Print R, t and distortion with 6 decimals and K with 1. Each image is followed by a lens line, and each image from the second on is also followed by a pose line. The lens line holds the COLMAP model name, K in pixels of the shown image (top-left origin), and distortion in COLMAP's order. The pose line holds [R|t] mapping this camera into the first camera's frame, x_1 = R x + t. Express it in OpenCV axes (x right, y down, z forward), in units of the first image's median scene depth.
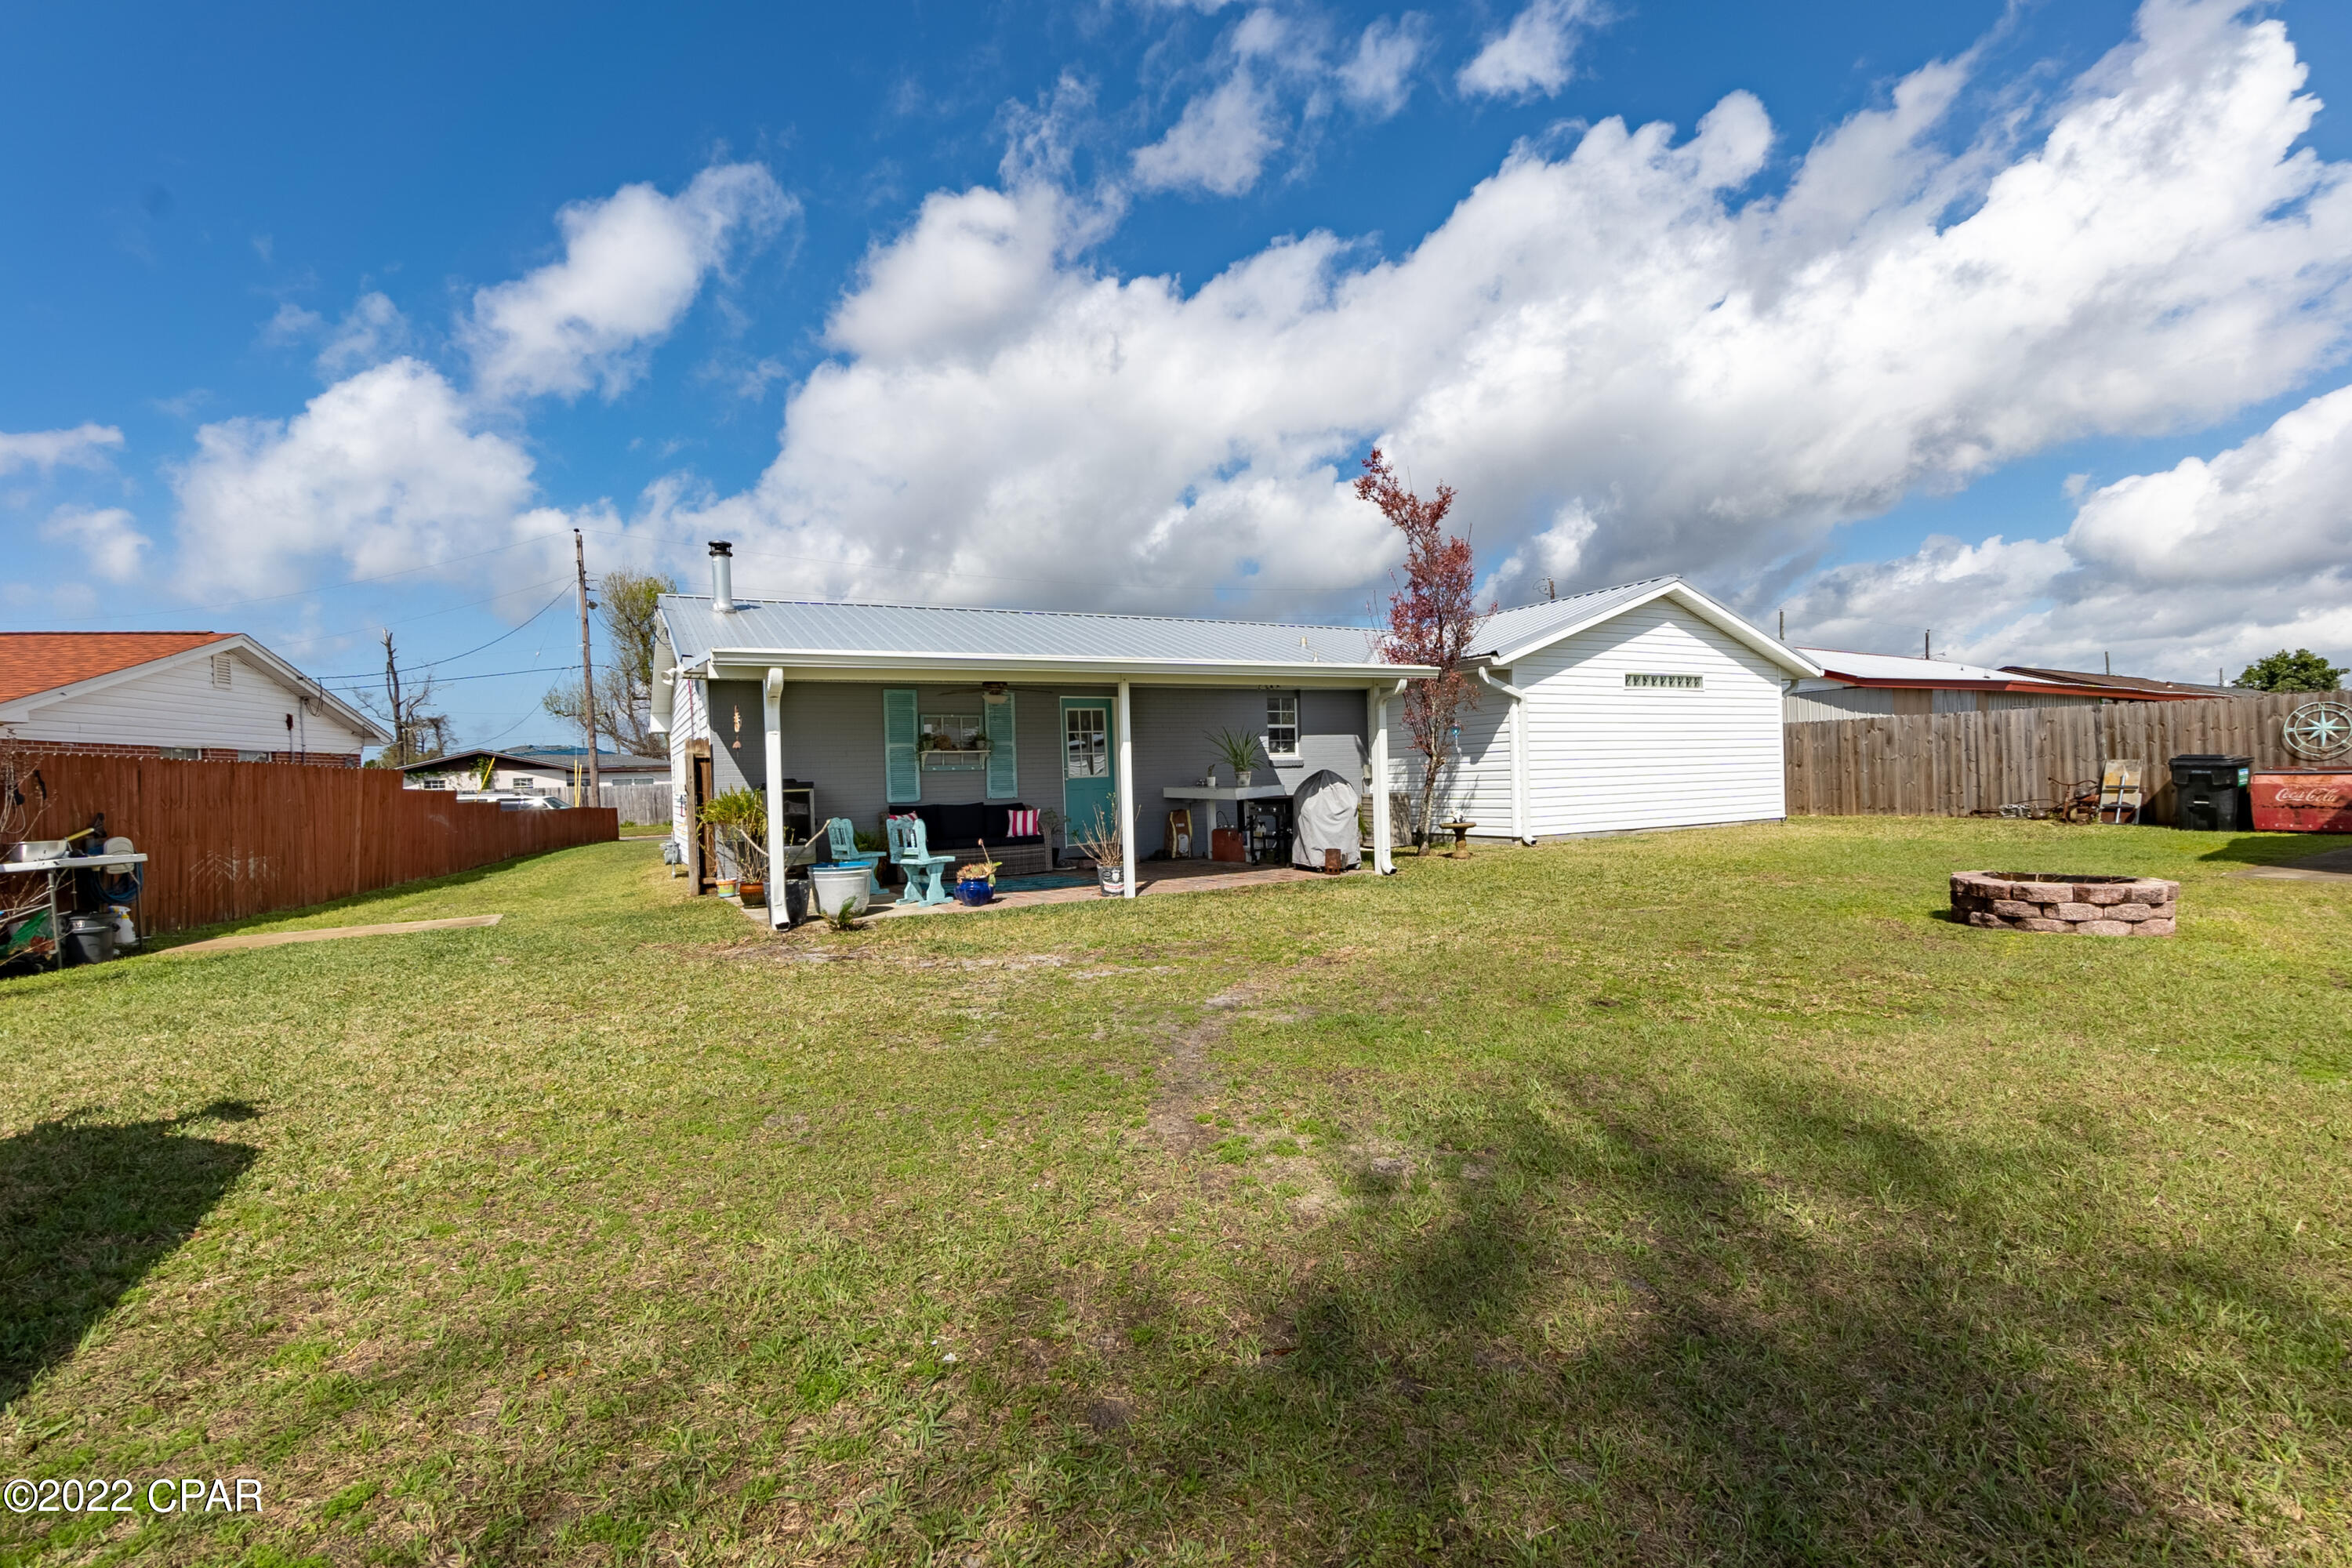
lens RADIAL K [[1040.9, 0, 1147.9], [0, 1040.9, 765.3], [0, 0, 1]] dist [-0.000433, 0.000112]
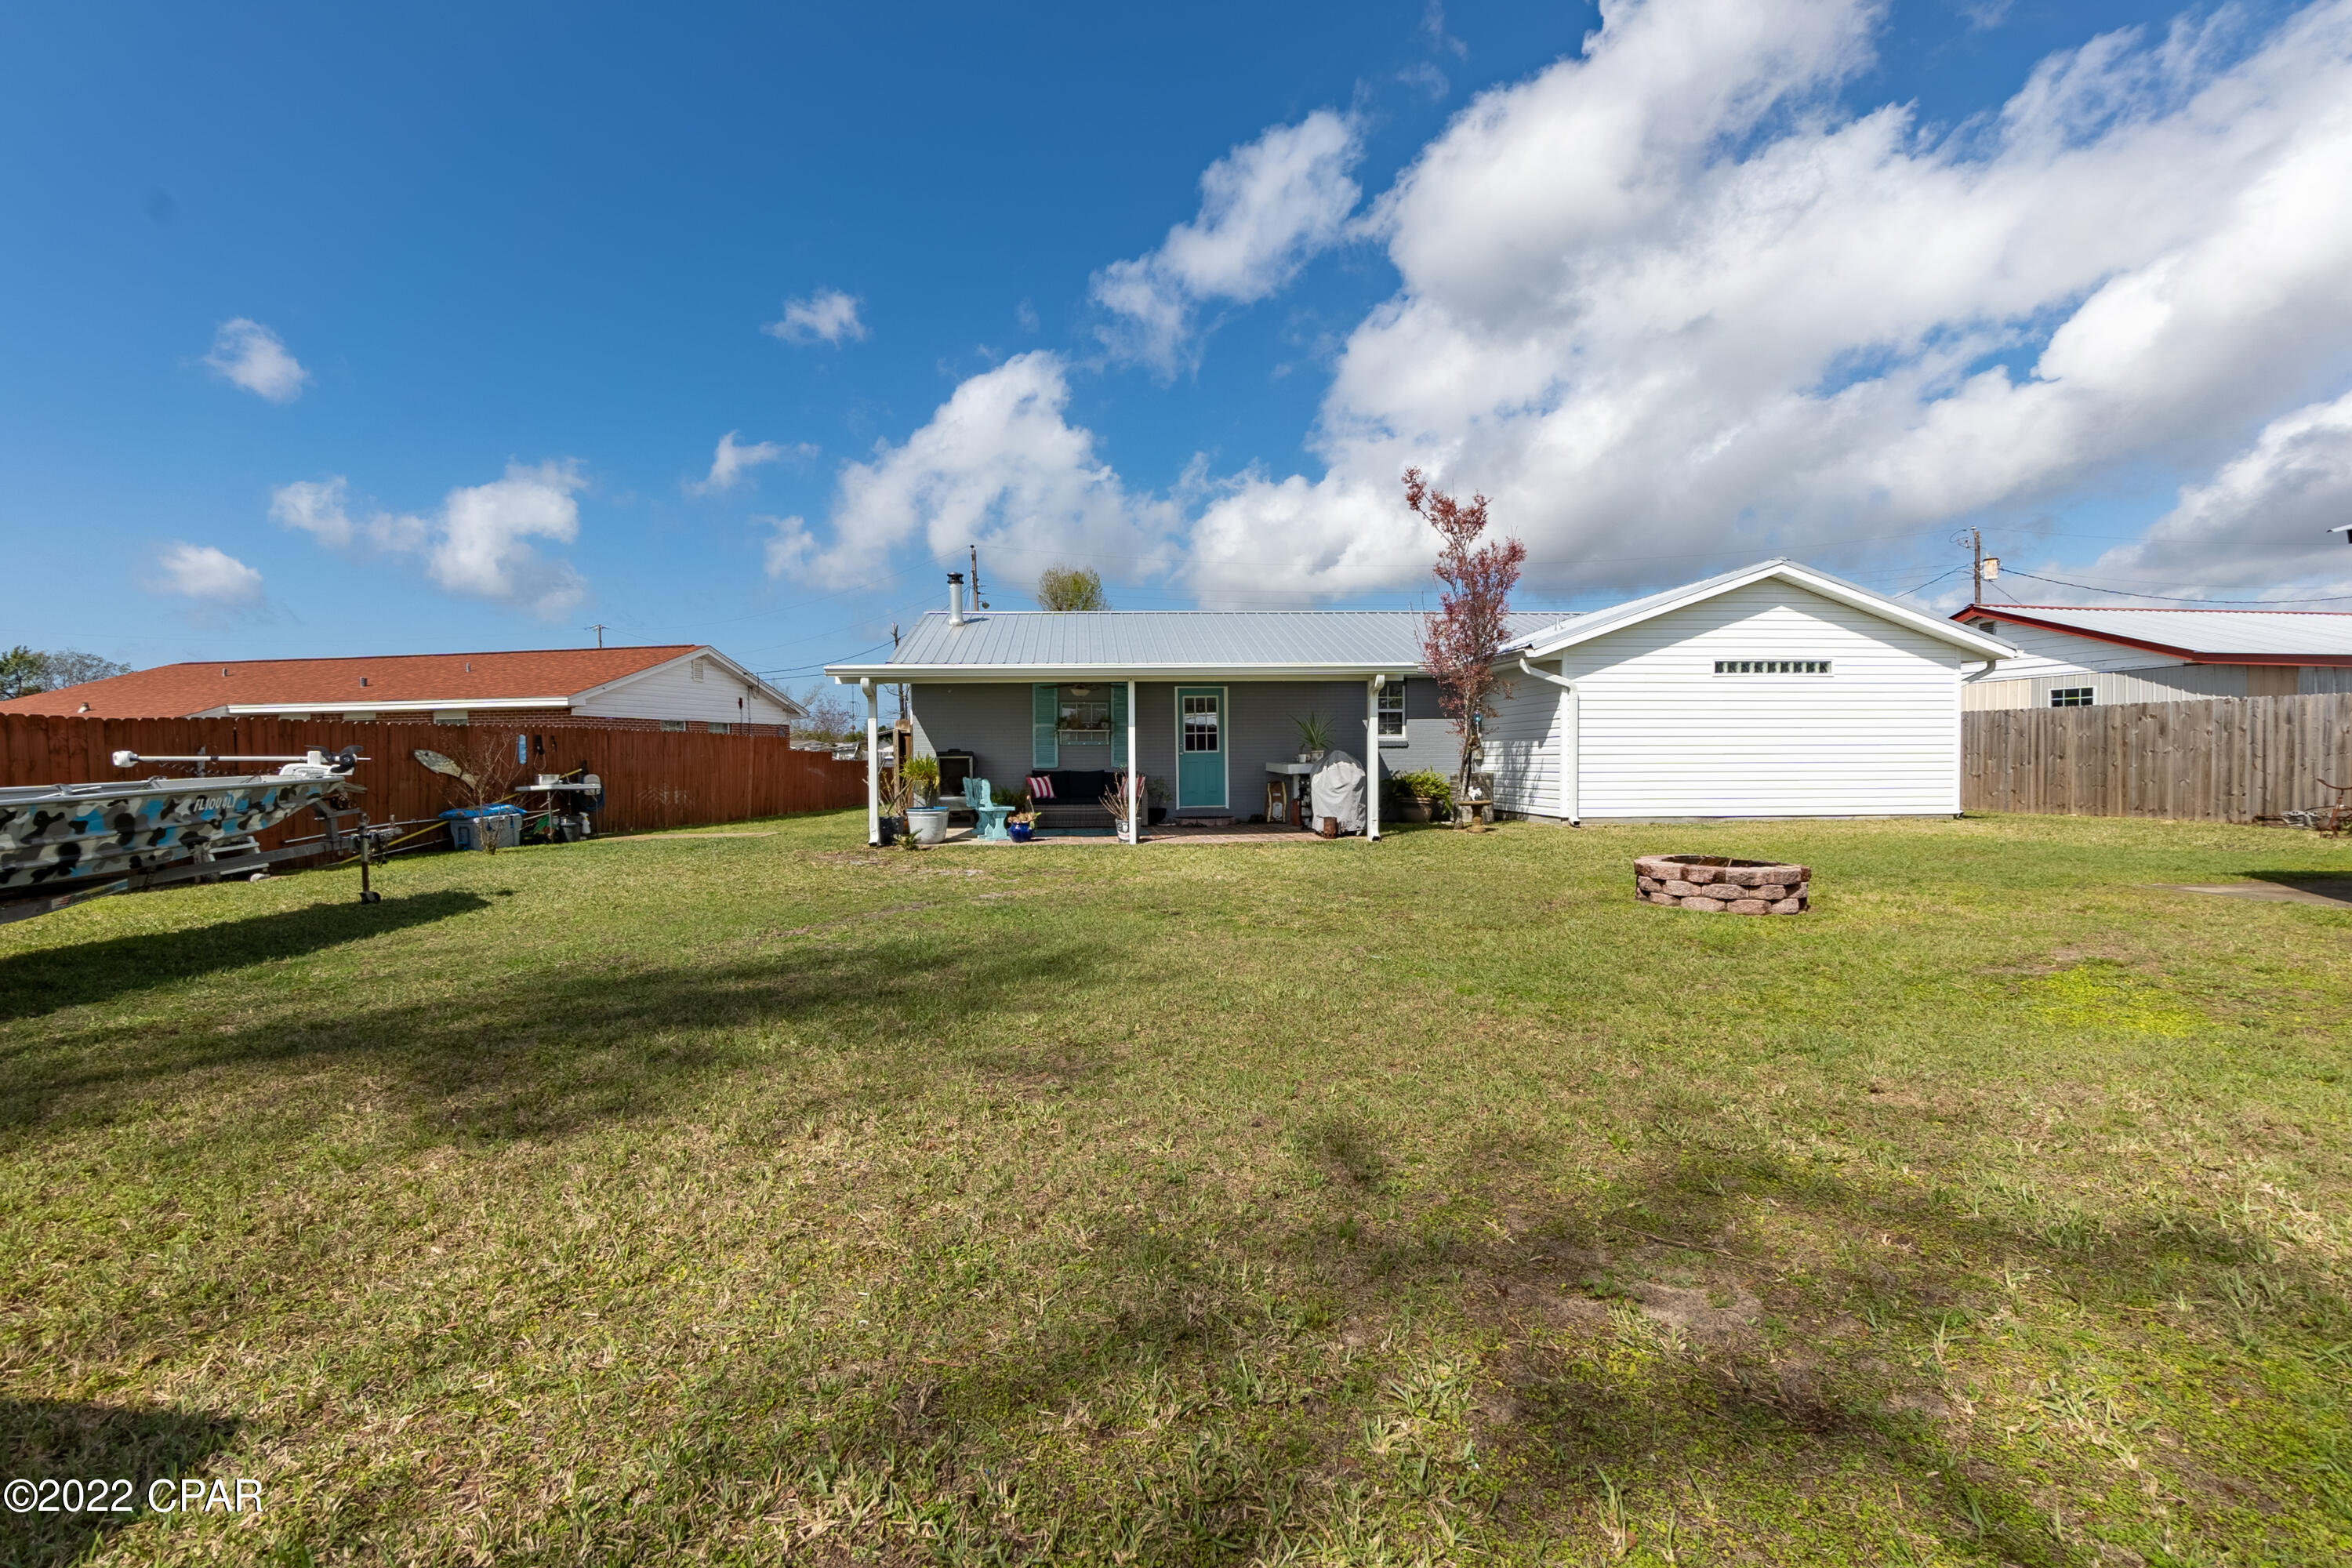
lens RADIAL K [[1040.9, 0, 1147.9], [0, 1040.9, 765.3], [0, 0, 1]] dist [-0.000433, 0.000112]
pose [[0.910972, 0.027650, -0.411541, 0.388646], [-0.015936, 0.999365, 0.031868, -0.011349], [0.412161, -0.022472, 0.910834, -0.141421]]
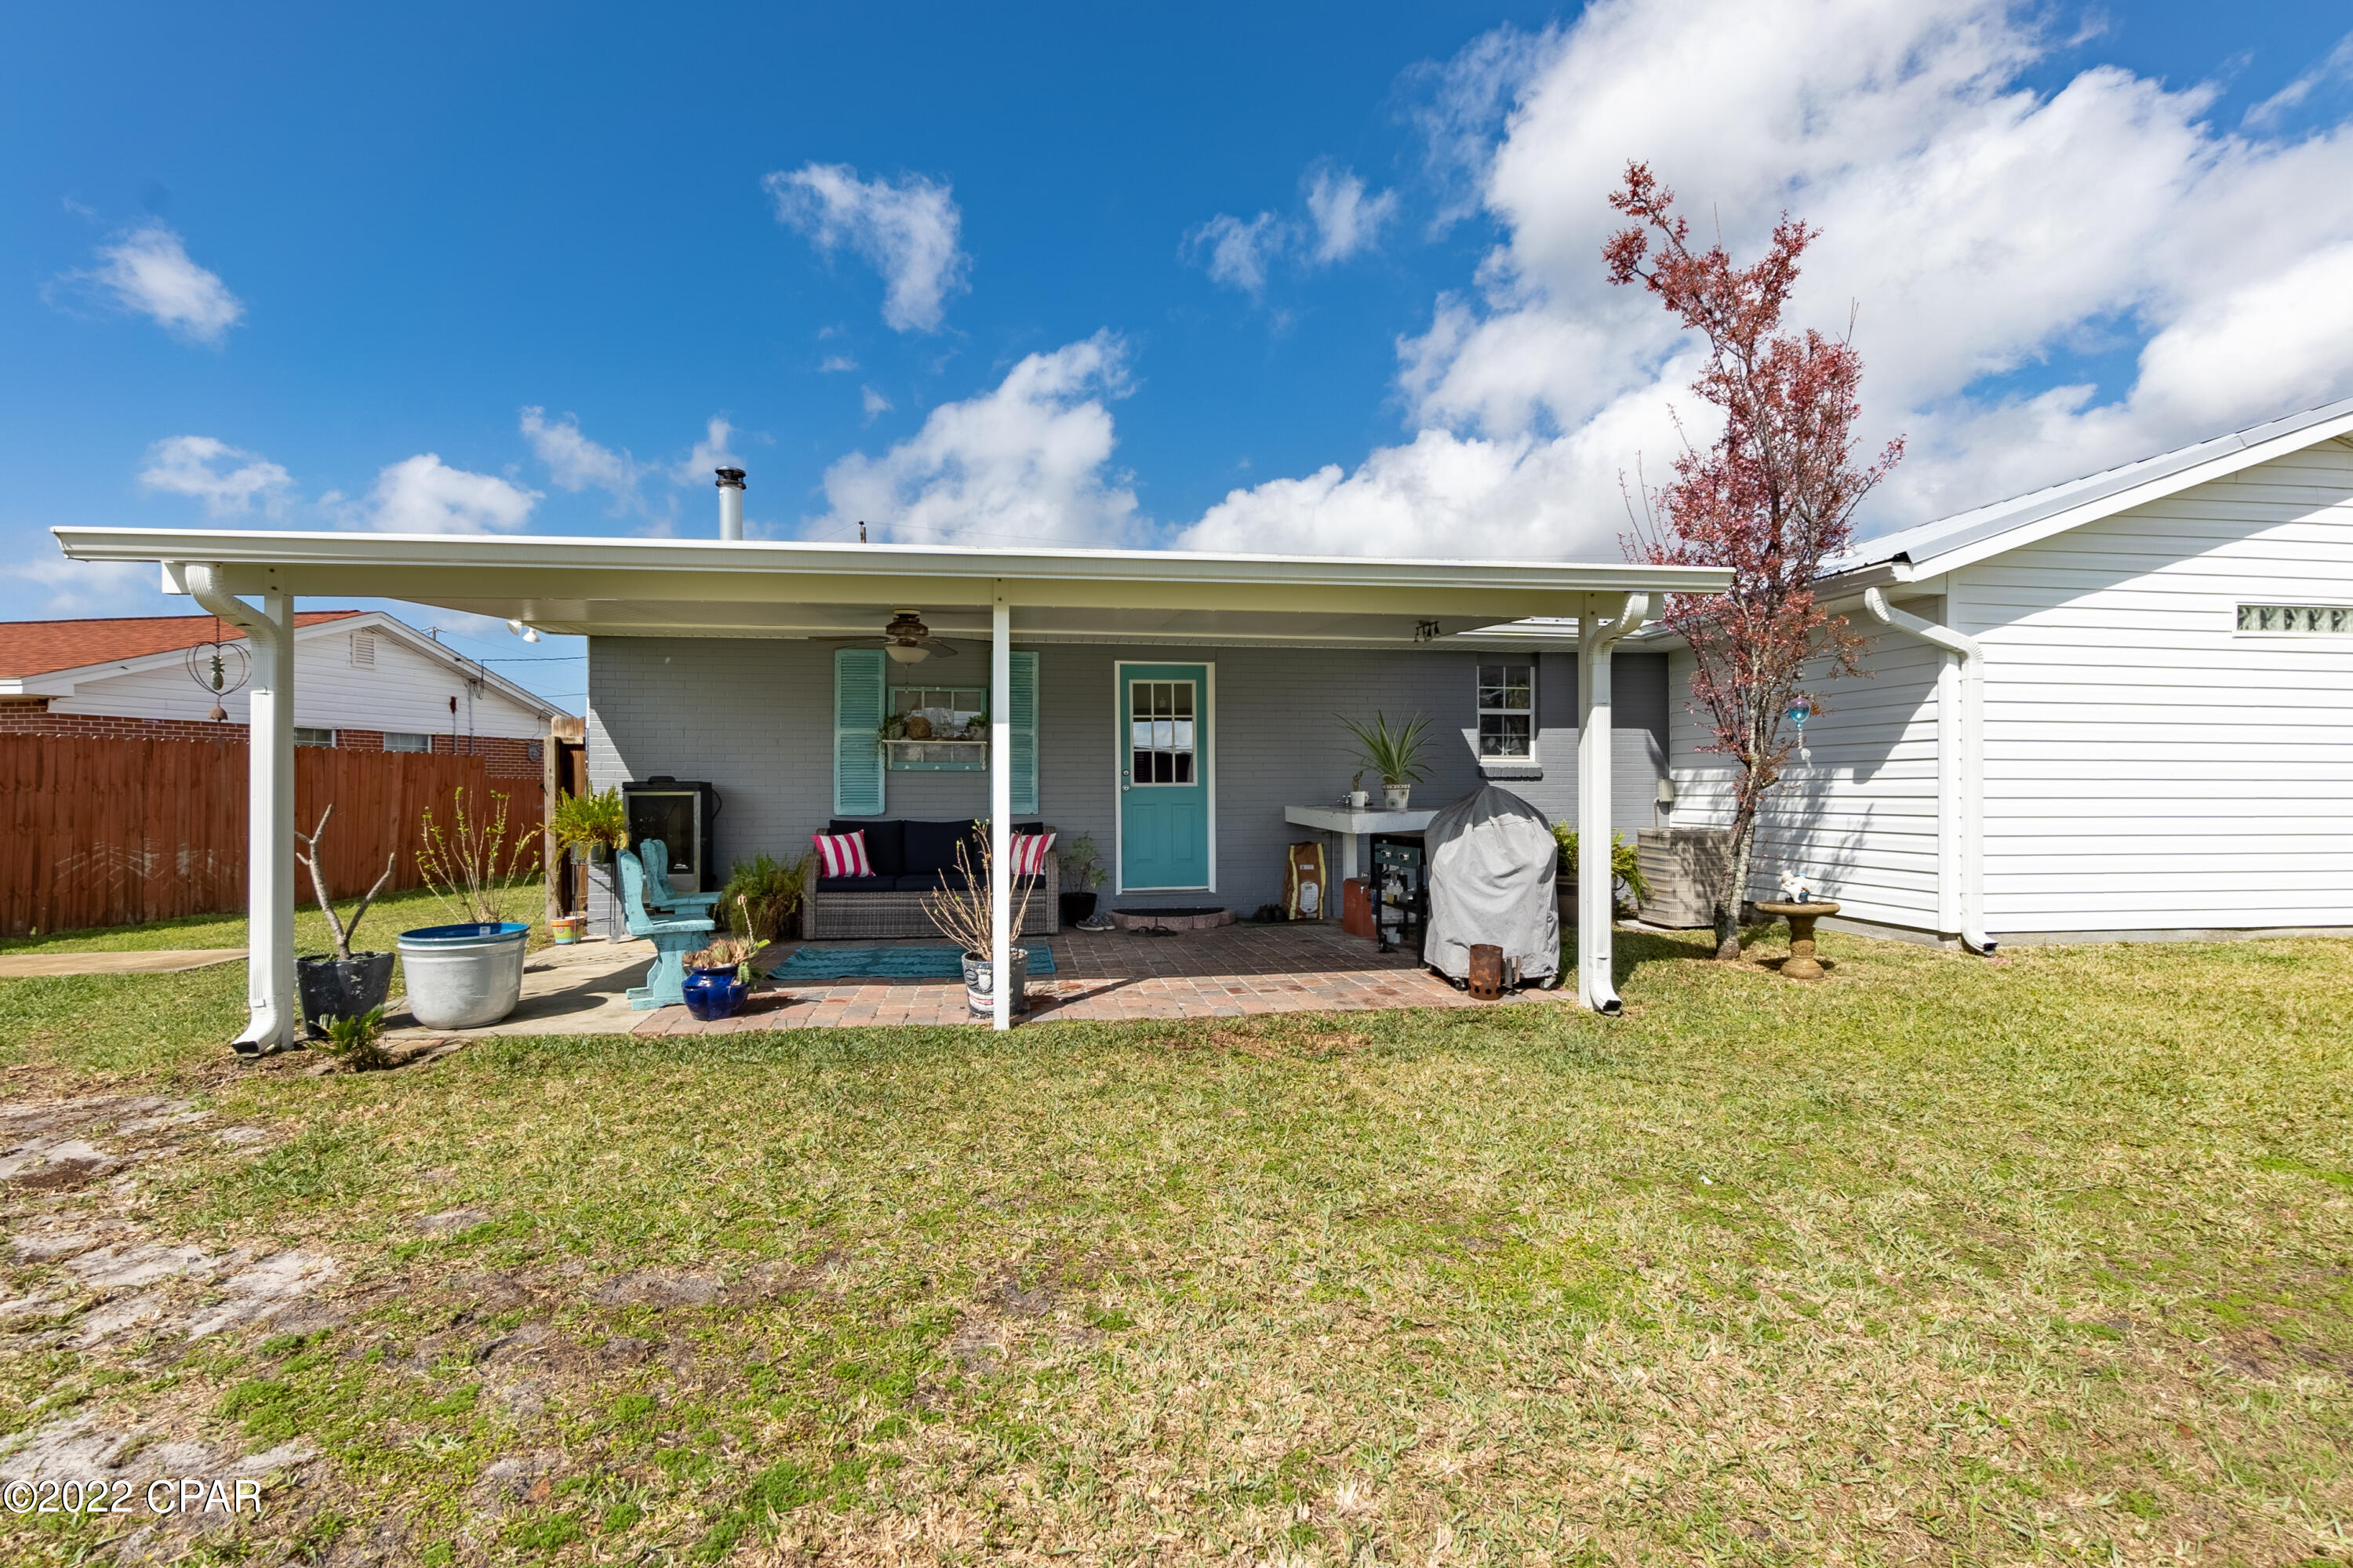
lens RADIAL K [[1024.9, 0, 1167.8], [0, 1024.9, 773.3], [0, 0, 1]] dist [-0.000869, 0.000225]
pose [[0.939494, 0.025583, -0.341610, 0.162890], [-0.024200, 0.999673, 0.008311, -0.001984], [0.341711, 0.000458, 0.939805, 0.397883]]
